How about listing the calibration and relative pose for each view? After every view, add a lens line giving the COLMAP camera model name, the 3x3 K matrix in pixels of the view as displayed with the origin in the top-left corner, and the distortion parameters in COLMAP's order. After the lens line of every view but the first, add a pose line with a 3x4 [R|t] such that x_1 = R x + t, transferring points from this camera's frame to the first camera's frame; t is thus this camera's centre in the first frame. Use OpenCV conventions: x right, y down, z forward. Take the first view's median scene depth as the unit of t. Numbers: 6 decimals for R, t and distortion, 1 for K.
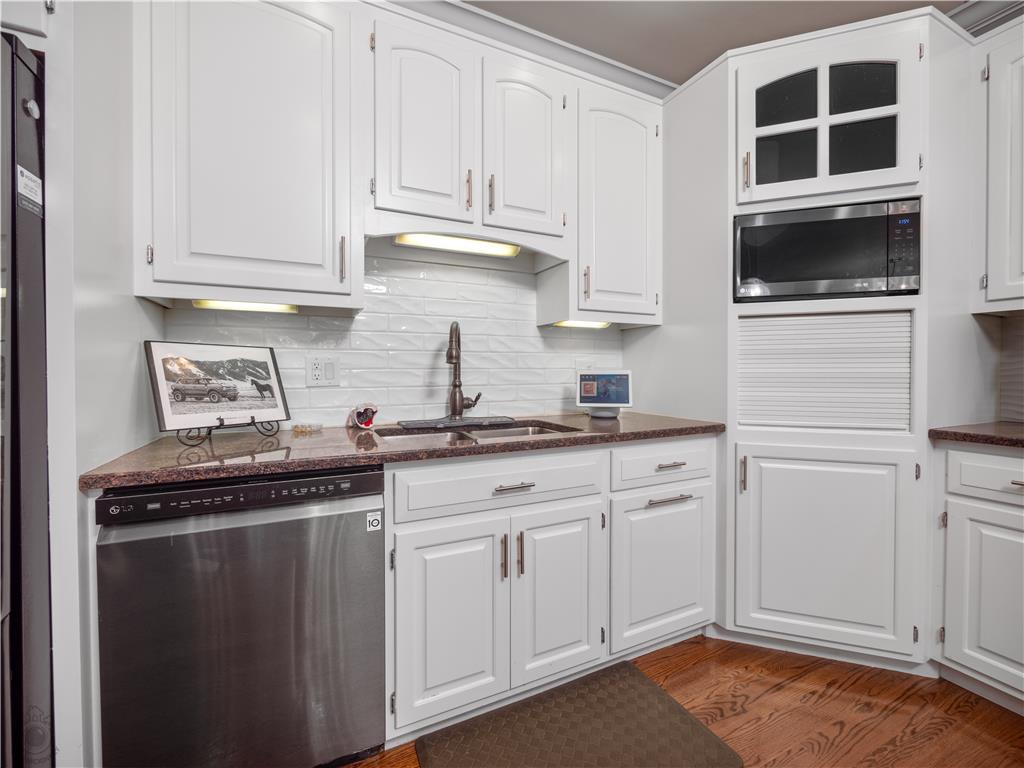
lens RADIAL K [[432.9, 0, 510.9], [0, 432.9, 379.3], [0, 0, 1]] dist [-0.000604, -0.000378]
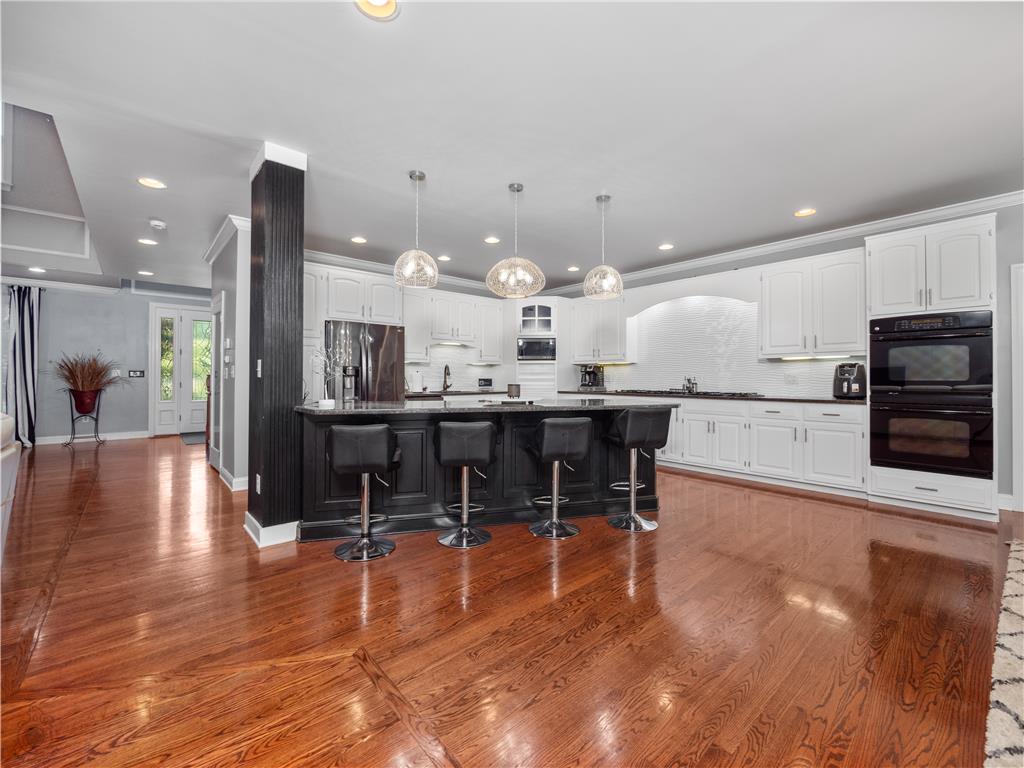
lens RADIAL K [[432.9, 0, 507.7], [0, 432.9, 380.8], [0, 0, 1]] dist [-0.000604, -0.000378]
pose [[0.965522, 0.000553, 0.260321, -0.633060], [0.002846, 0.999916, -0.012681, 0.062443], [-0.260306, 0.012985, 0.965439, -2.941867]]
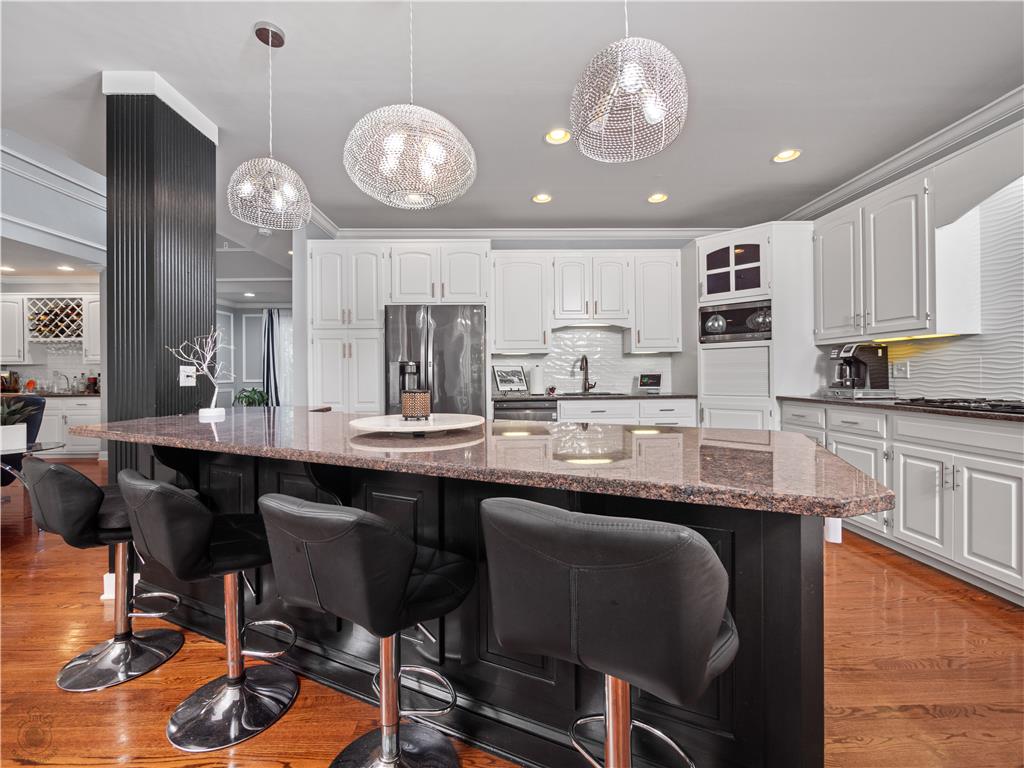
lens RADIAL K [[432.9, 0, 511.8], [0, 432.9, 376.7], [0, 0, 1]] dist [-0.000604, -0.000378]
pose [[0.910686, -0.005432, -0.413064, 0.590072], [0.001008, 0.999940, -0.010927, 0.030781], [0.413099, 0.009535, 0.910636, -1.676857]]
